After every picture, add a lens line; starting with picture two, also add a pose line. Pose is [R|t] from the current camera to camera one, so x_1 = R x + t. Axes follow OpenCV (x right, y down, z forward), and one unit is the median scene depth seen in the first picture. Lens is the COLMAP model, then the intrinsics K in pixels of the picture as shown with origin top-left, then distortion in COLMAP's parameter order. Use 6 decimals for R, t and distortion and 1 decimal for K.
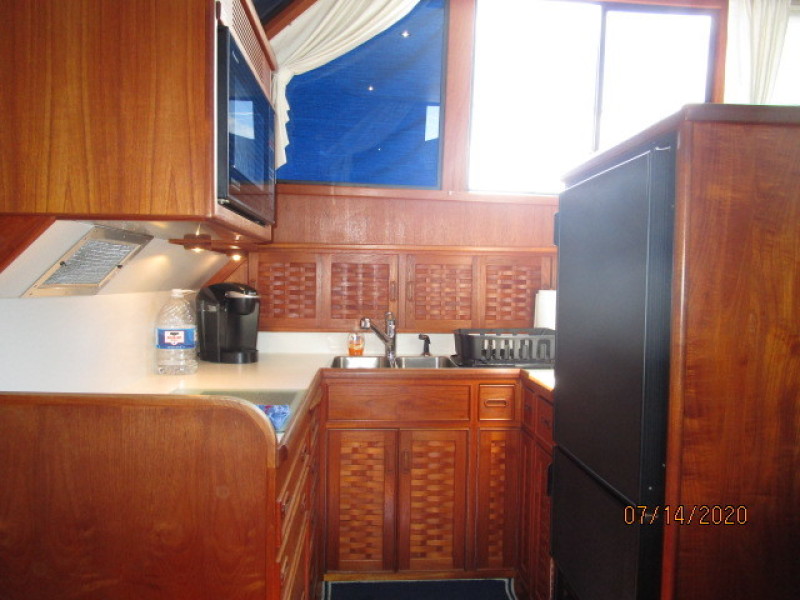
lens RADIAL K [[571.1, 0, 400.0], [0, 571.1, 300.0], [0, 0, 1]] dist [-0.014007, -0.003181]
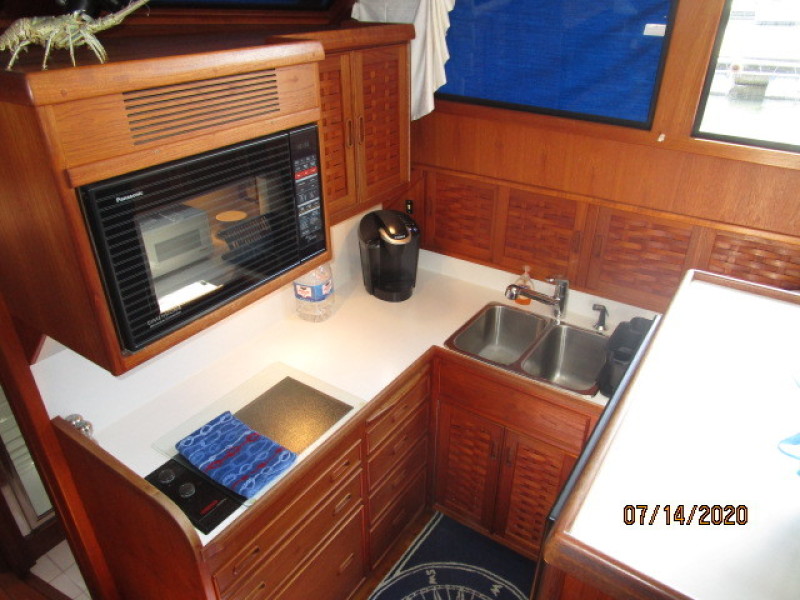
lens RADIAL K [[571.1, 0, 400.0], [0, 571.1, 300.0], [0, 0, 1]] dist [-0.014007, -0.003181]
pose [[0.790257, 0.286168, -0.541851, 0.273178], [-0.005866, 0.887749, 0.460291, -0.340450], [0.612748, -0.360570, 0.703228, 0.287312]]
